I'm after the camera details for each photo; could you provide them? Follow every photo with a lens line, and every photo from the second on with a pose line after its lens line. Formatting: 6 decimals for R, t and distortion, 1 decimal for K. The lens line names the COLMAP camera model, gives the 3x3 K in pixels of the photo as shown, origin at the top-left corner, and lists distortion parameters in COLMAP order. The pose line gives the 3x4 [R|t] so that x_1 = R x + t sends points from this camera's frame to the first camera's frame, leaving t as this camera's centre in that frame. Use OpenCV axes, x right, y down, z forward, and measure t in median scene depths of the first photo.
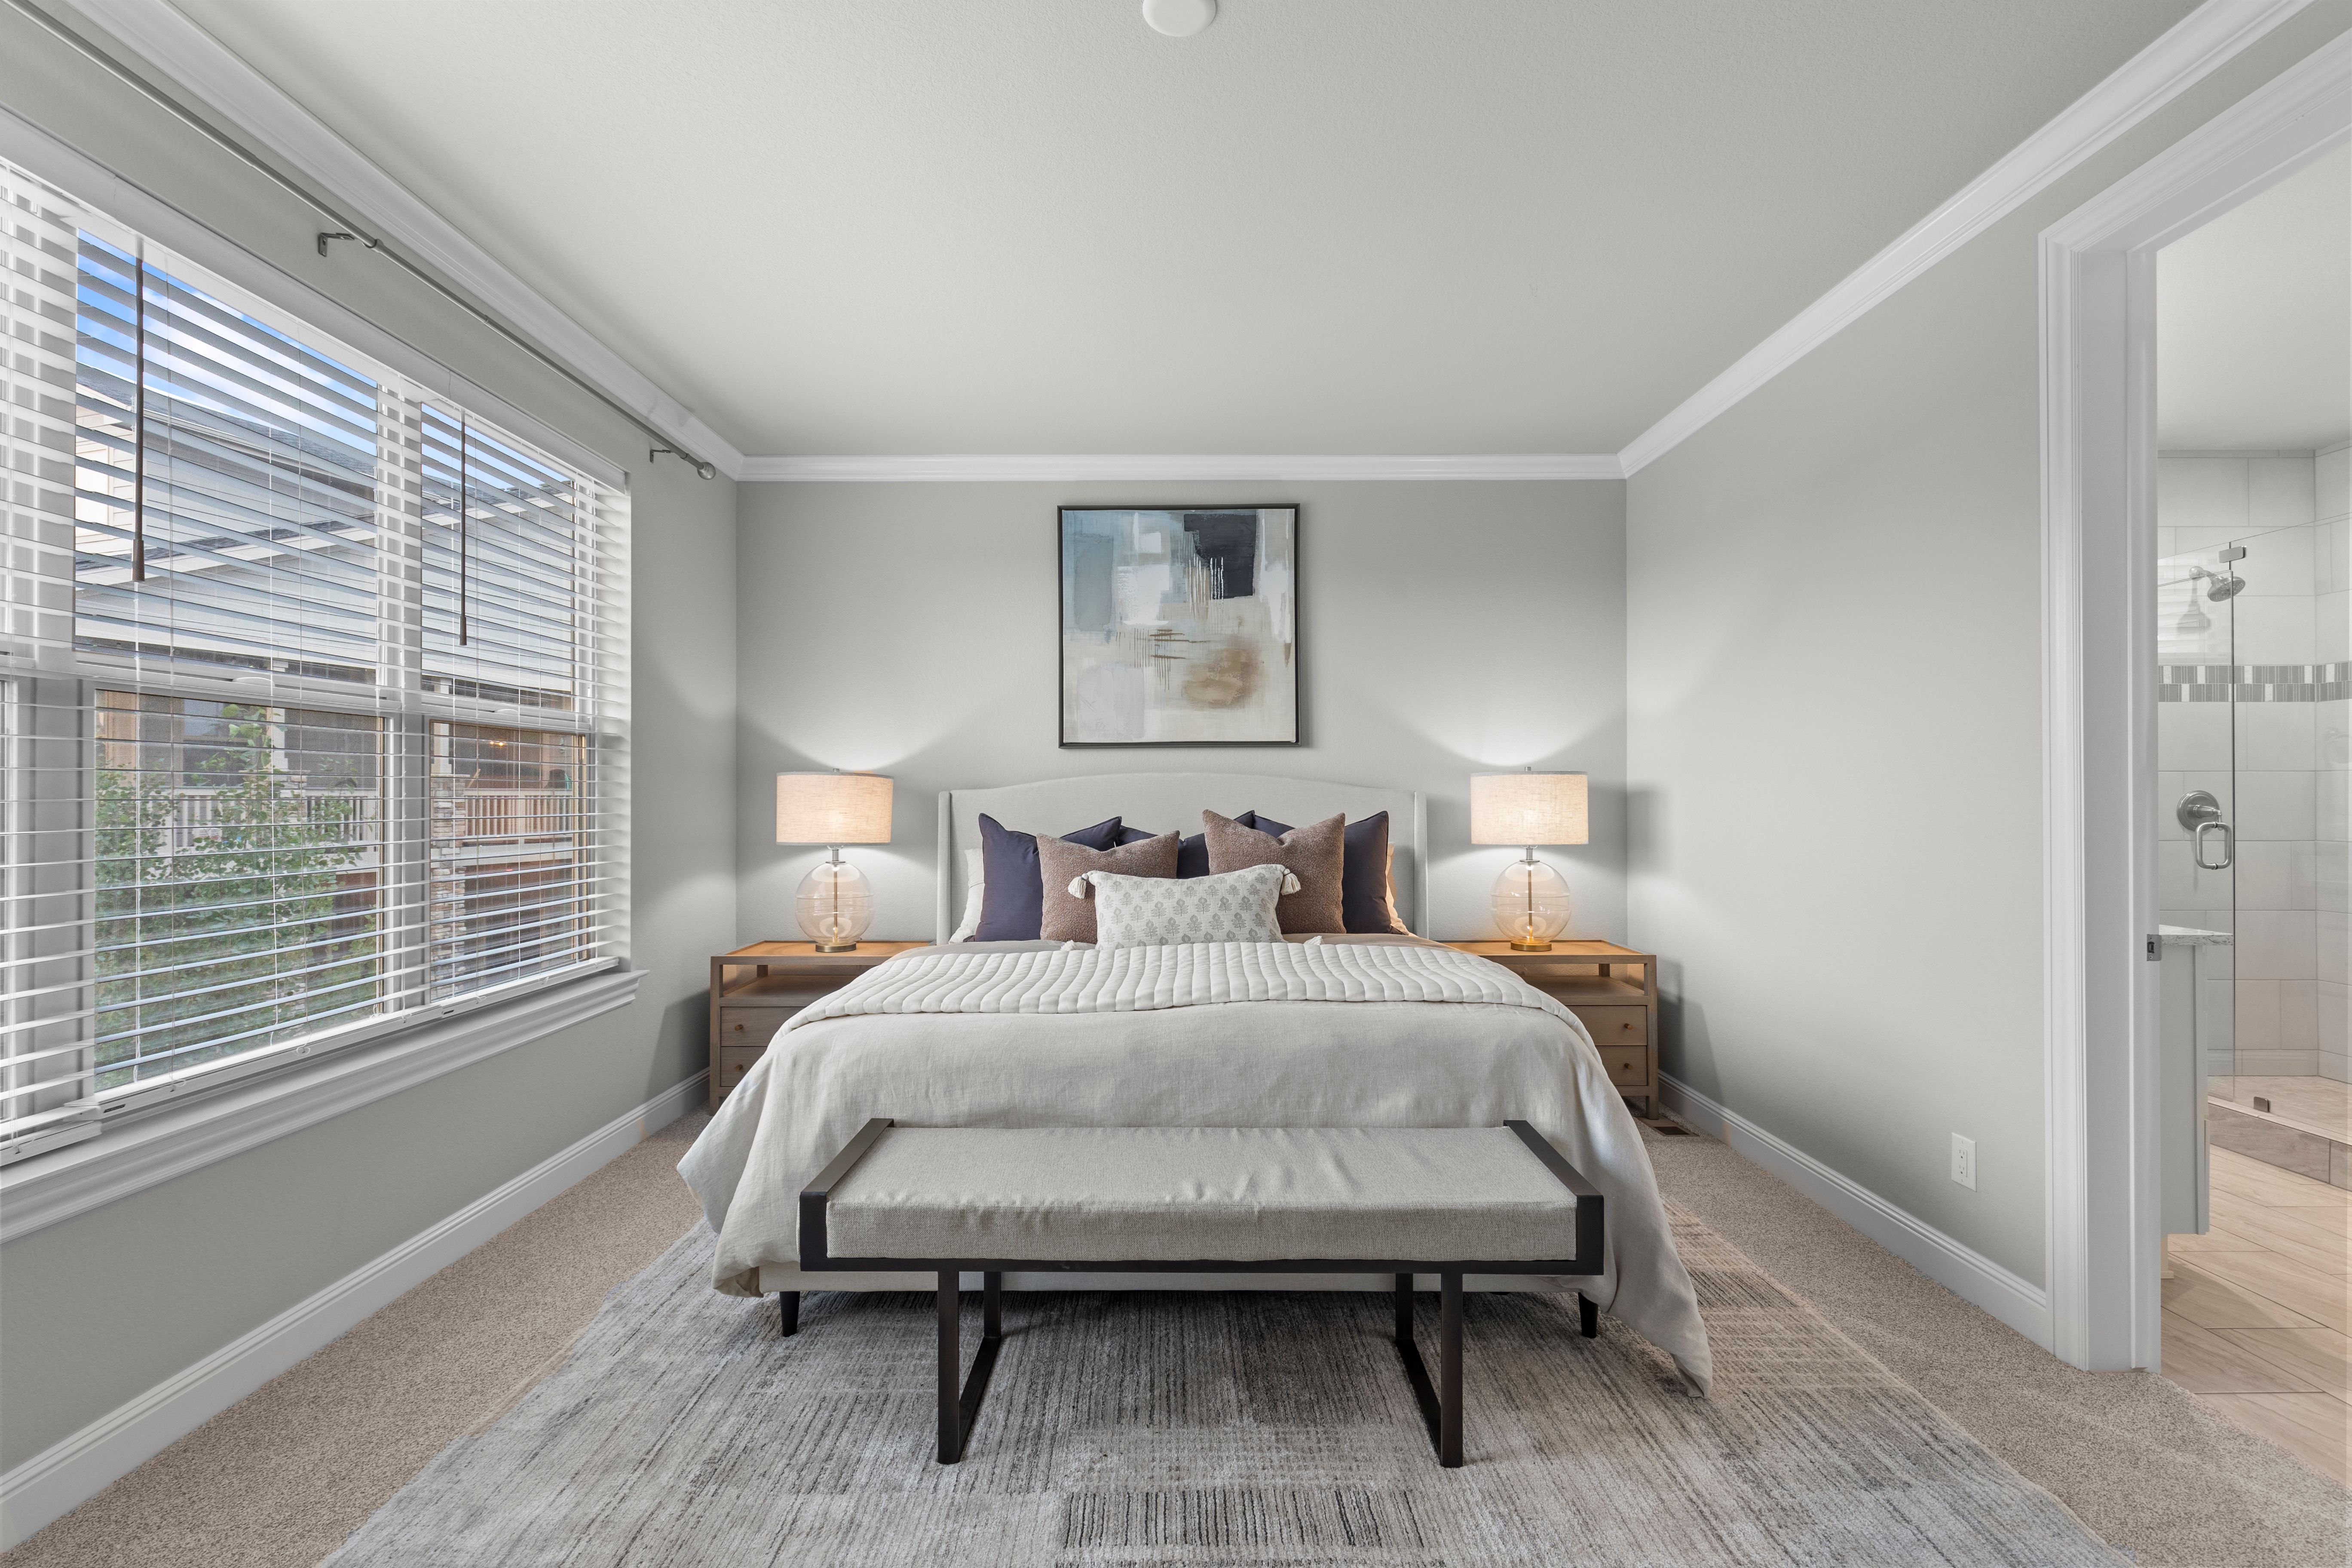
lens RADIAL K [[1054.1, 0, 1176.0], [0, 1054.1, 784.0], [0, 0, 1]] dist [0.008302, -0.003078]
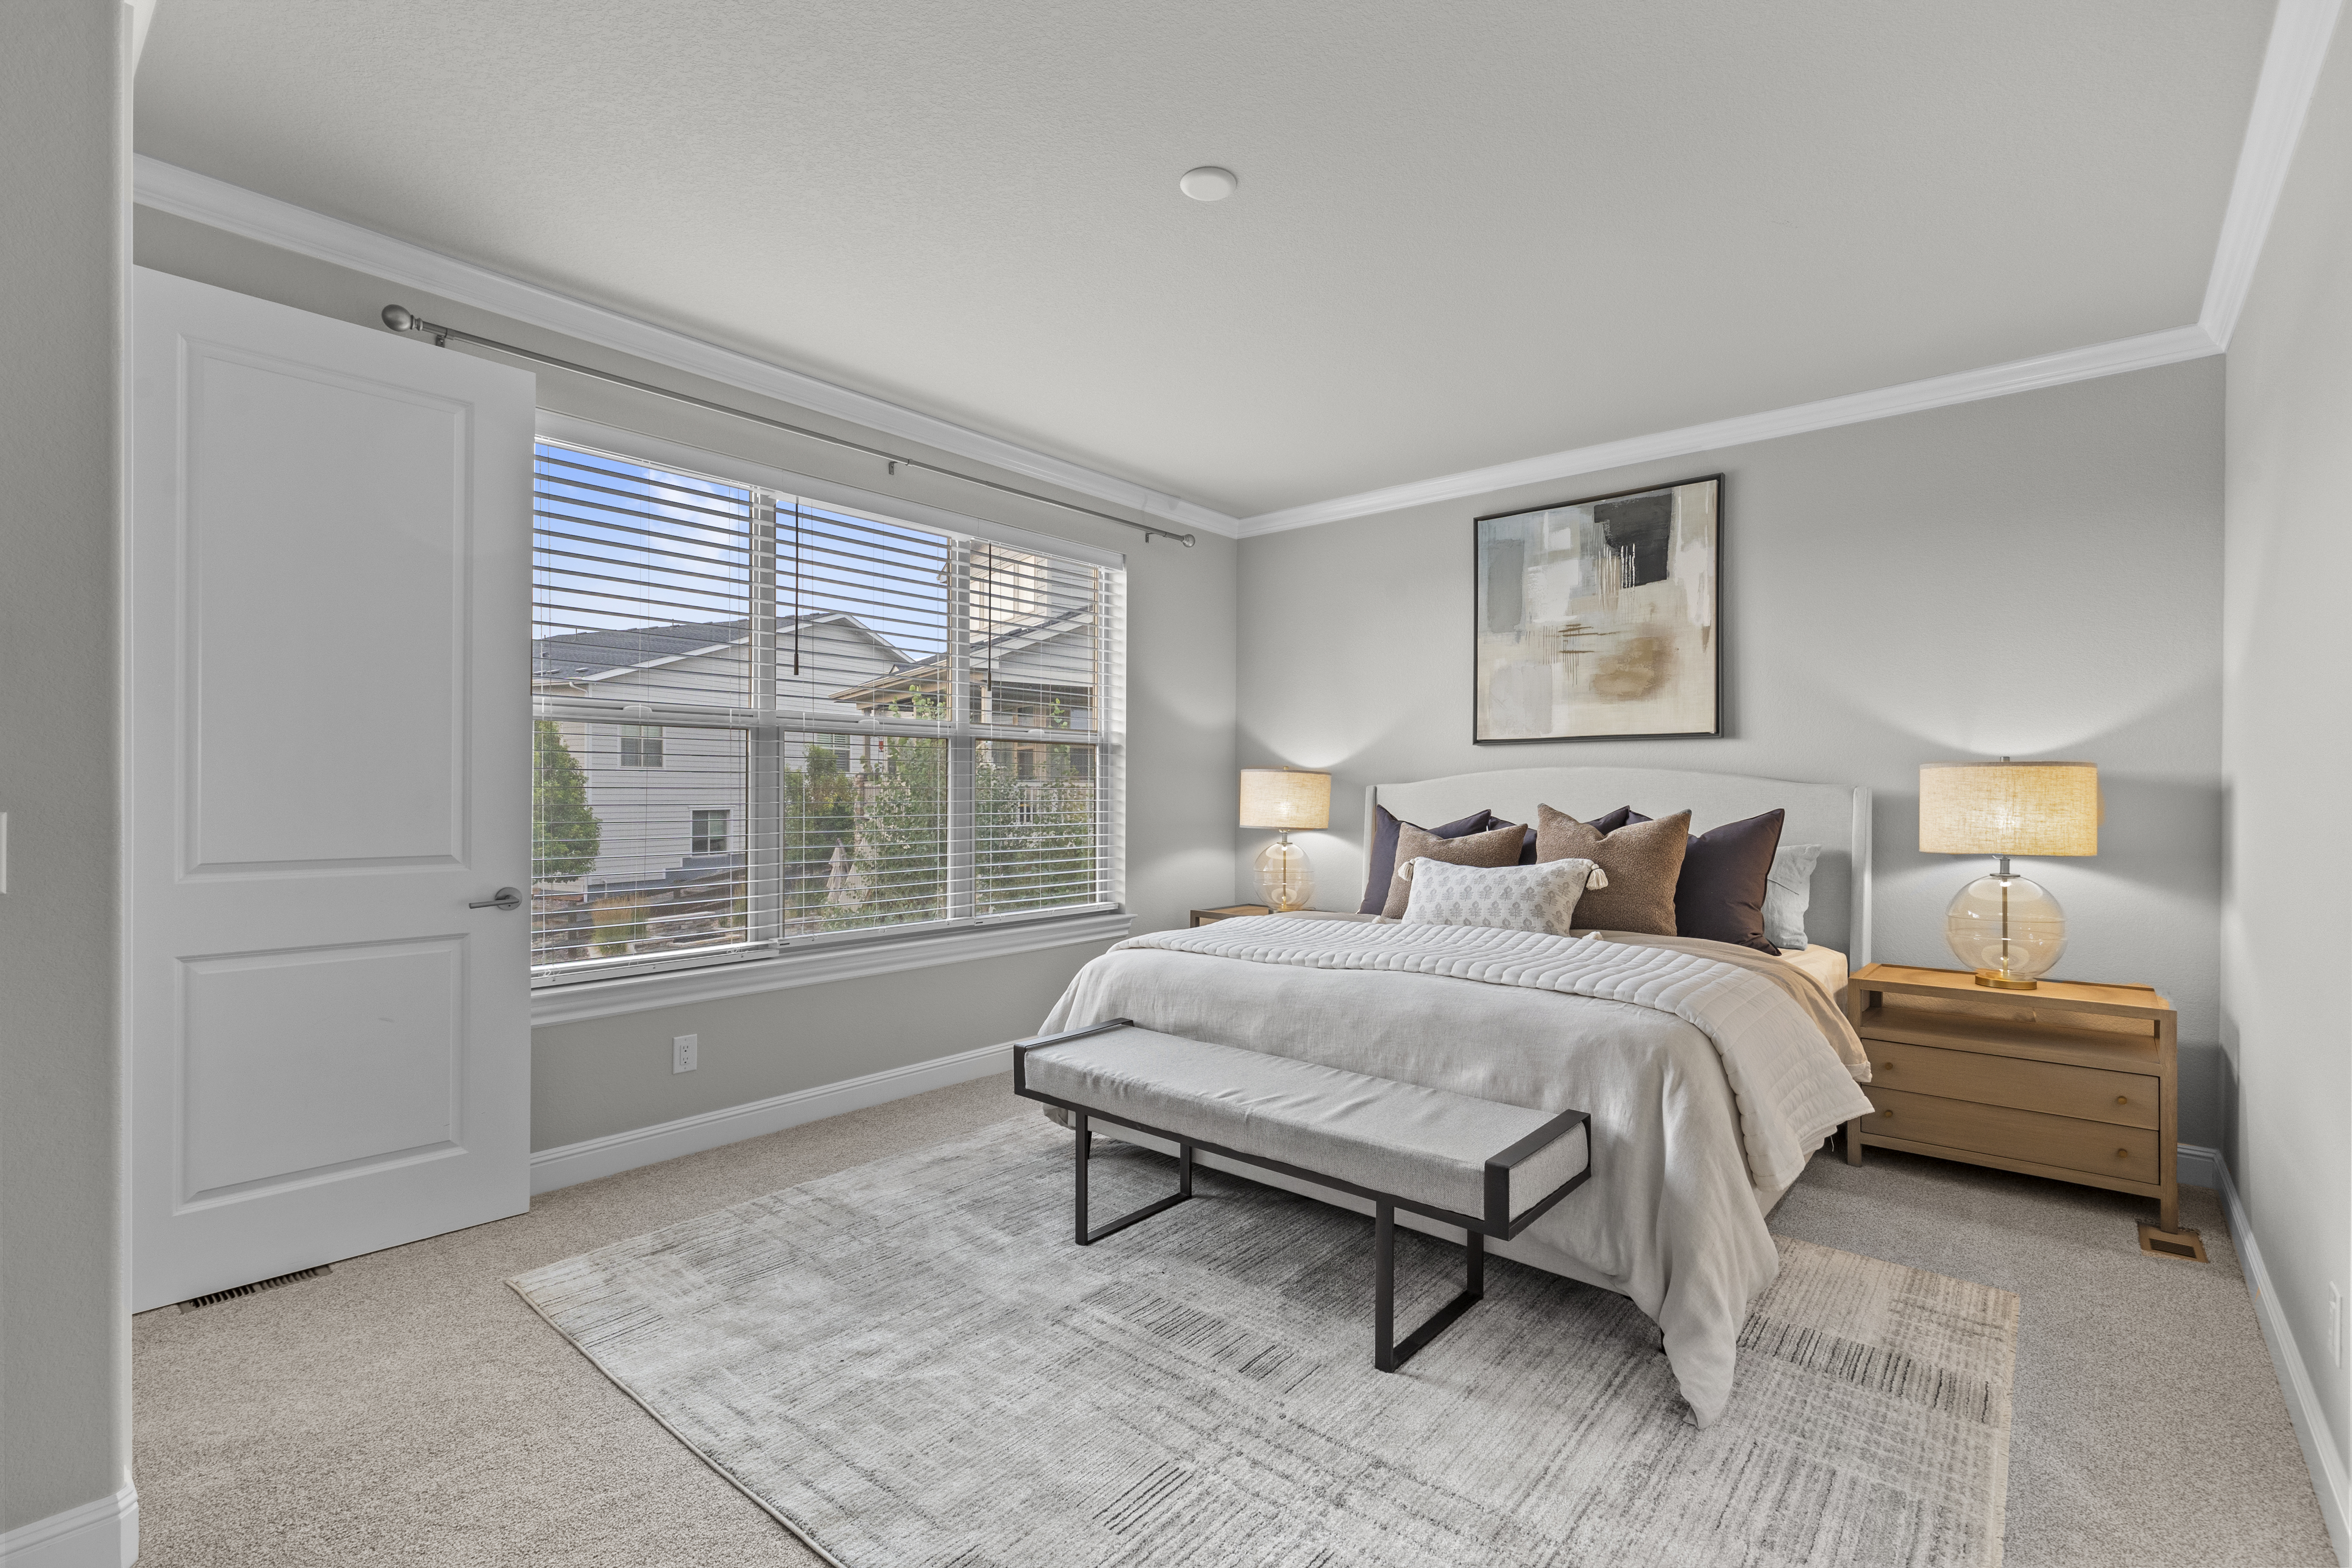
lens RADIAL K [[1054.1, 0, 1176.0], [0, 1054.1, 784.0], [0, 0, 1]] dist [0.008302, -0.003078]
pose [[0.761223, 0.002127, -0.648486, 0.436029], [0.000957, 0.999990, 0.004404, 0.000433], [0.648489, -0.003974, 0.761213, -0.010863]]
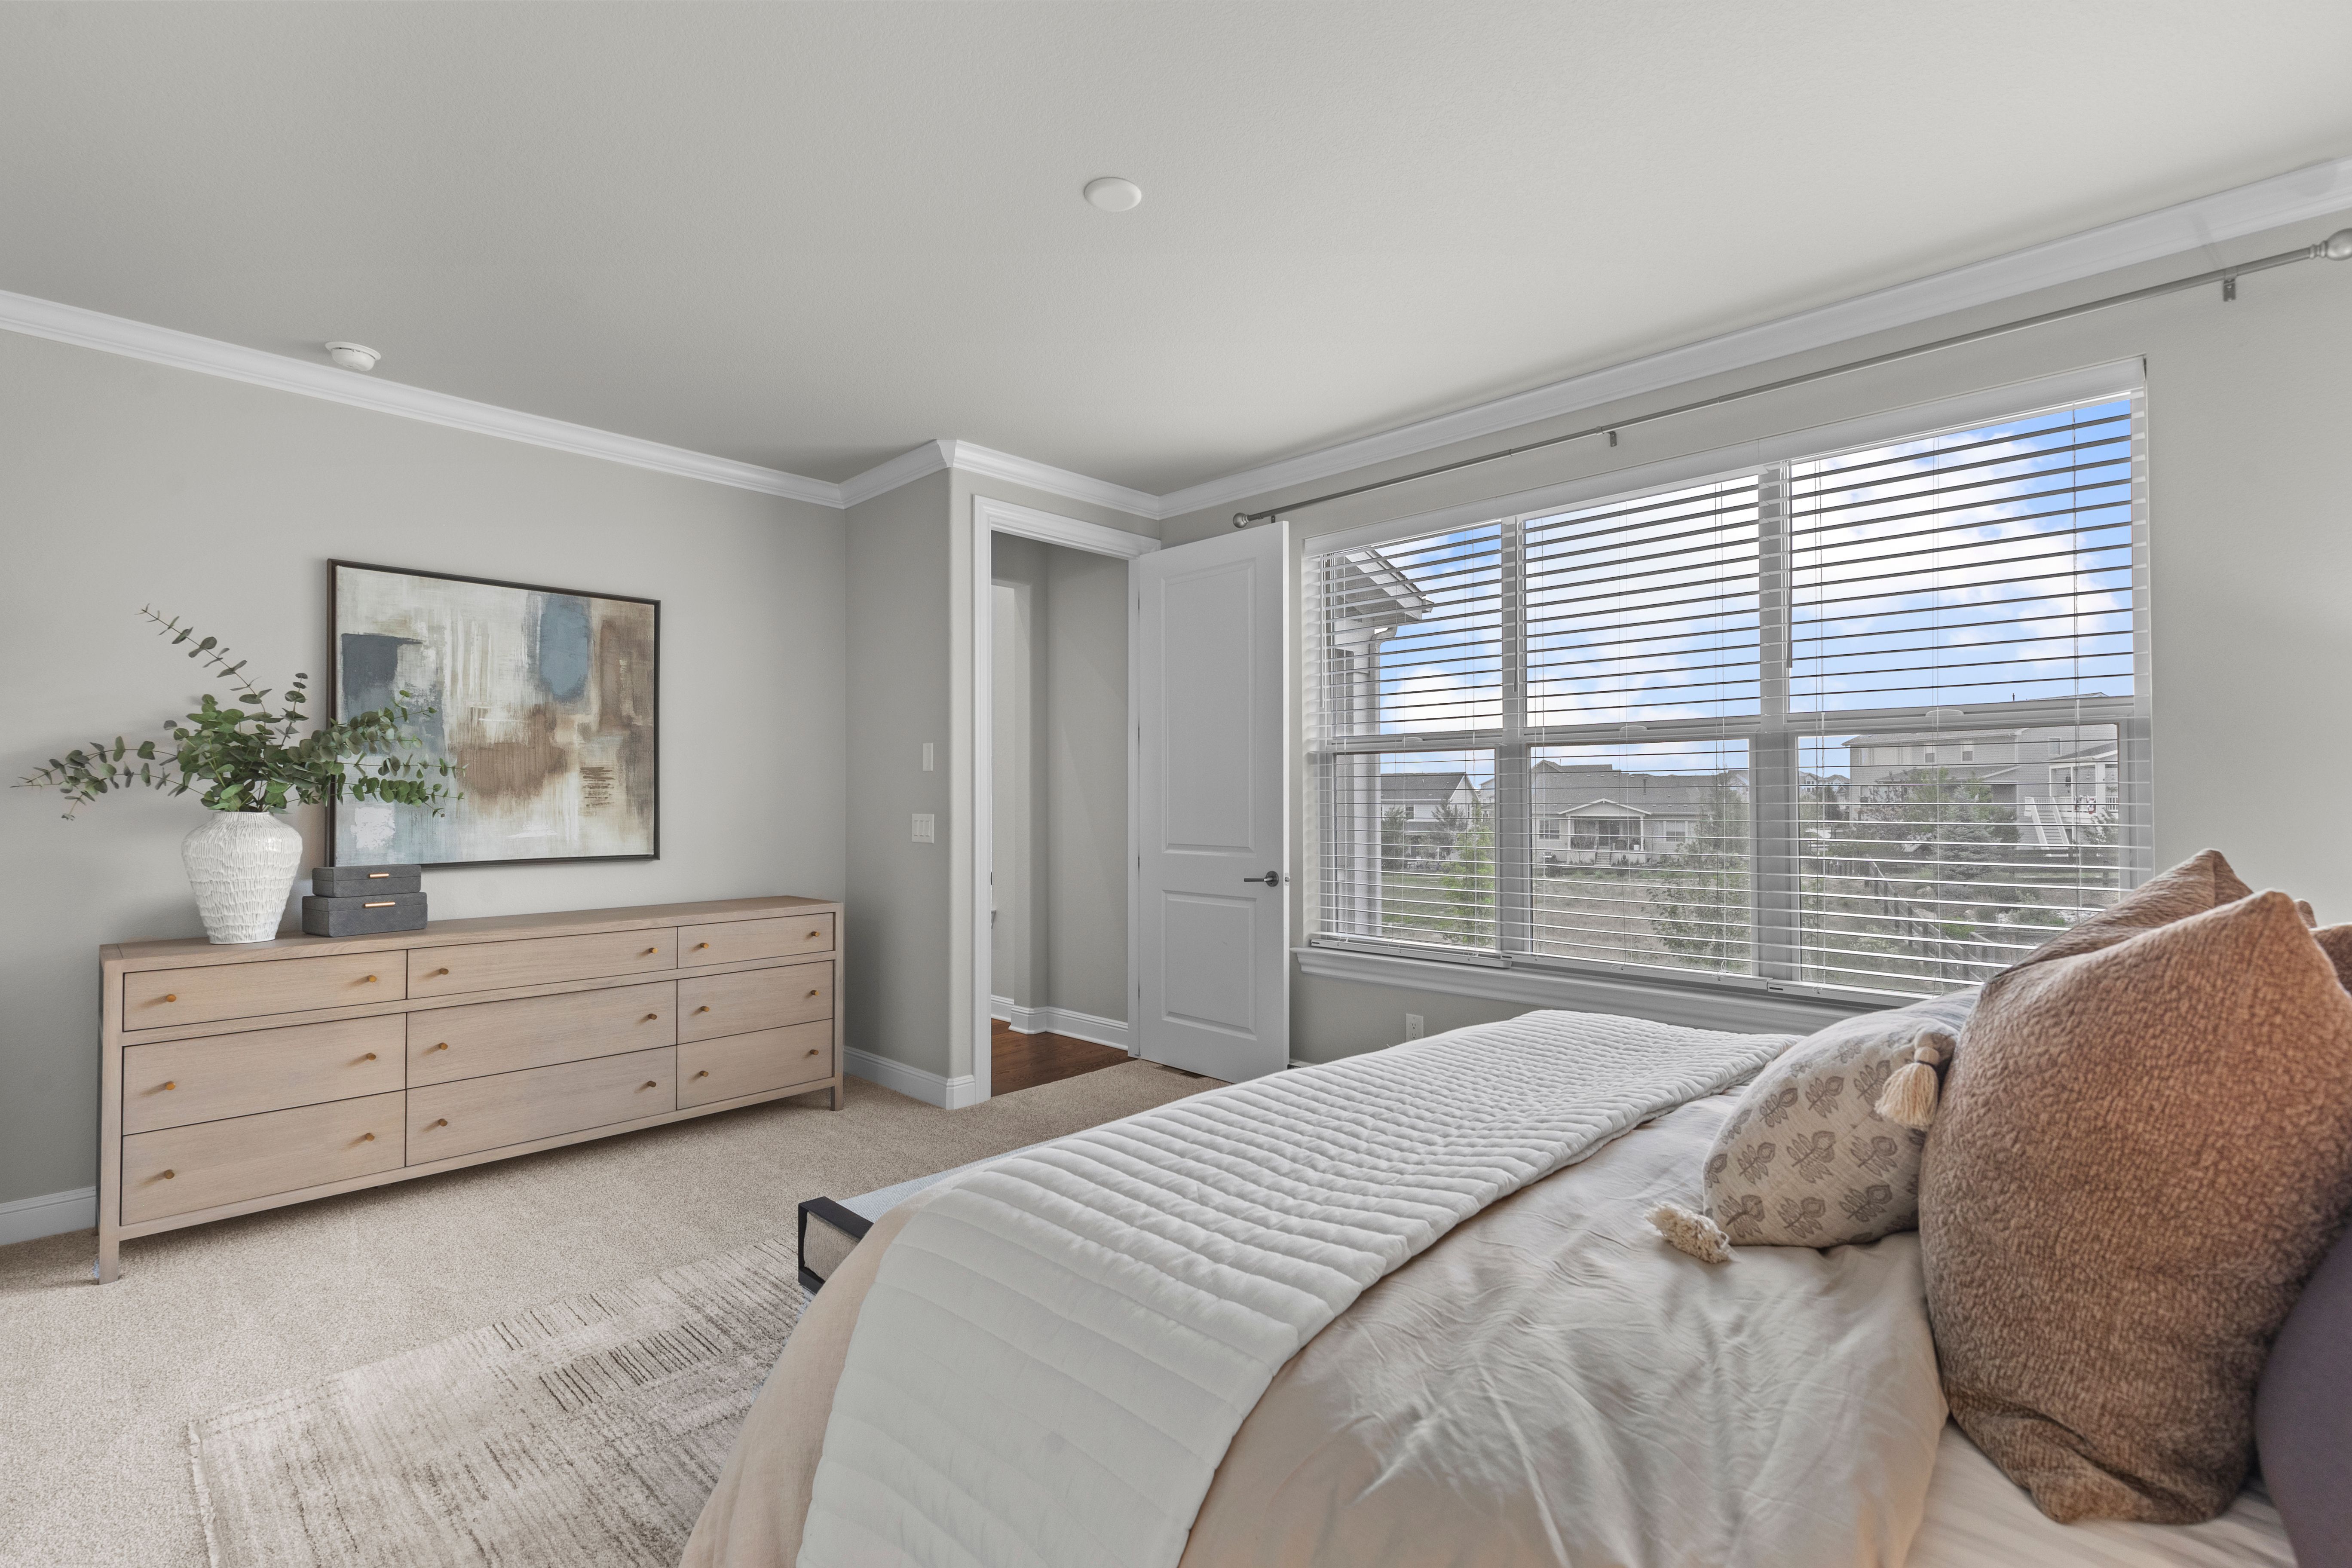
lens RADIAL K [[1054.1, 0, 1176.0], [0, 1054.1, 784.0], [0, 0, 1]] dist [0.008302, -0.003078]
pose [[-0.696562, -0.015778, -0.717323, 0.463922], [0.004799, 0.999633, -0.026648, 0.015137], [0.717481, -0.022004, -0.696231, 1.034714]]
